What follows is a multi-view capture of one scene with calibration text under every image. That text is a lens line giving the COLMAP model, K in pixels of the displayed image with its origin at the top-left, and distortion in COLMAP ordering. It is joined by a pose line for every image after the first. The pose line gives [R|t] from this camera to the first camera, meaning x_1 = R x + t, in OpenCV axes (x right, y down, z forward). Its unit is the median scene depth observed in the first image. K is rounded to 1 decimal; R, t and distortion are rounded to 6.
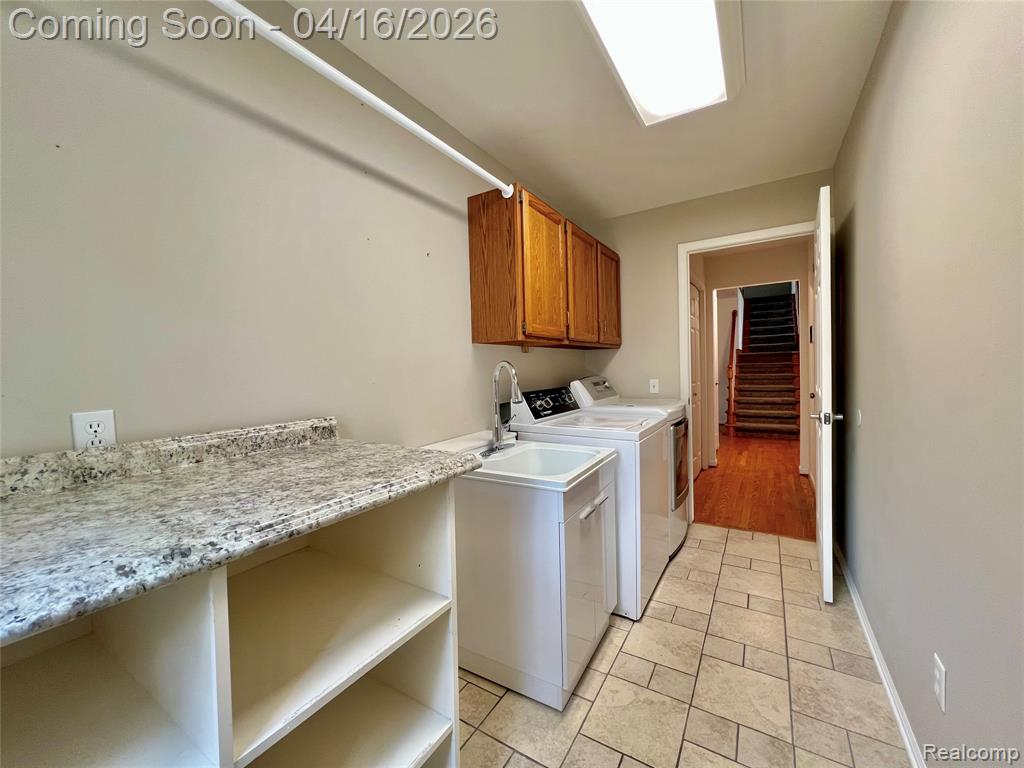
lens RADIAL K [[413.7, 0, 510.6], [0, 413.7, 383.4], [0, 0, 1]] dist [-0.003786, -0.000113]
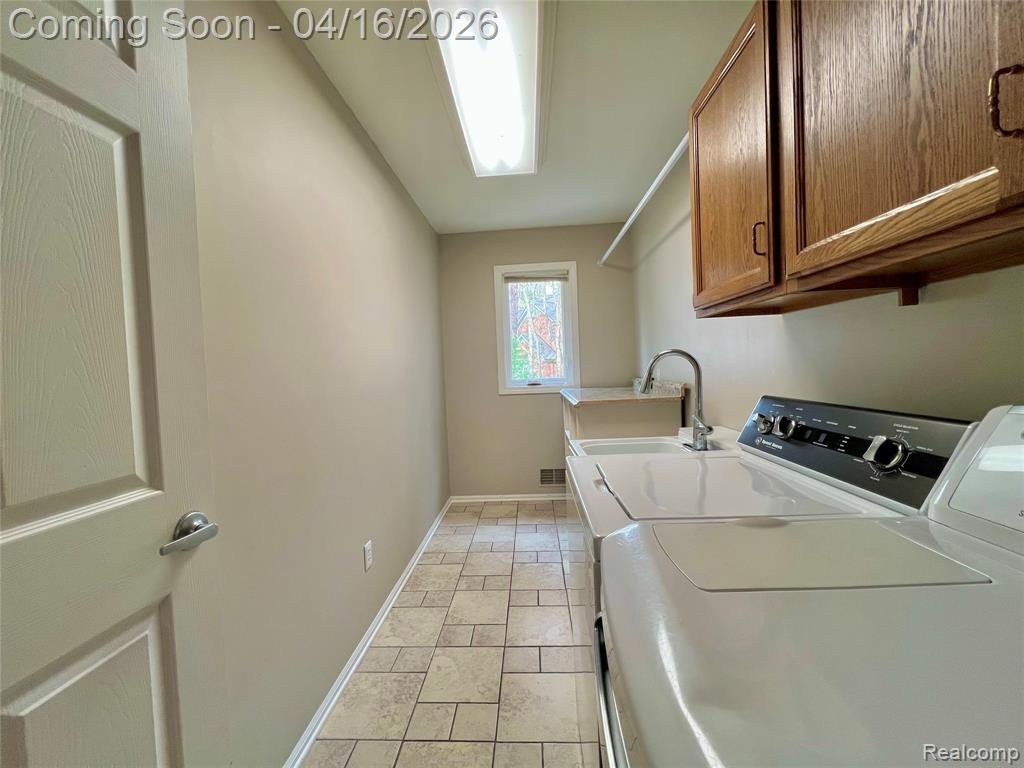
lens RADIAL K [[413.7, 0, 511.3], [0, 413.7, 380.8], [0, 0, 1]] dist [-0.003786, -0.000113]
pose [[-0.874881, 0.084020, -0.476995, 0.879137], [0.053879, 0.995609, 0.076549, -0.089840], [0.481332, 0.041271, -0.875566, 1.923902]]
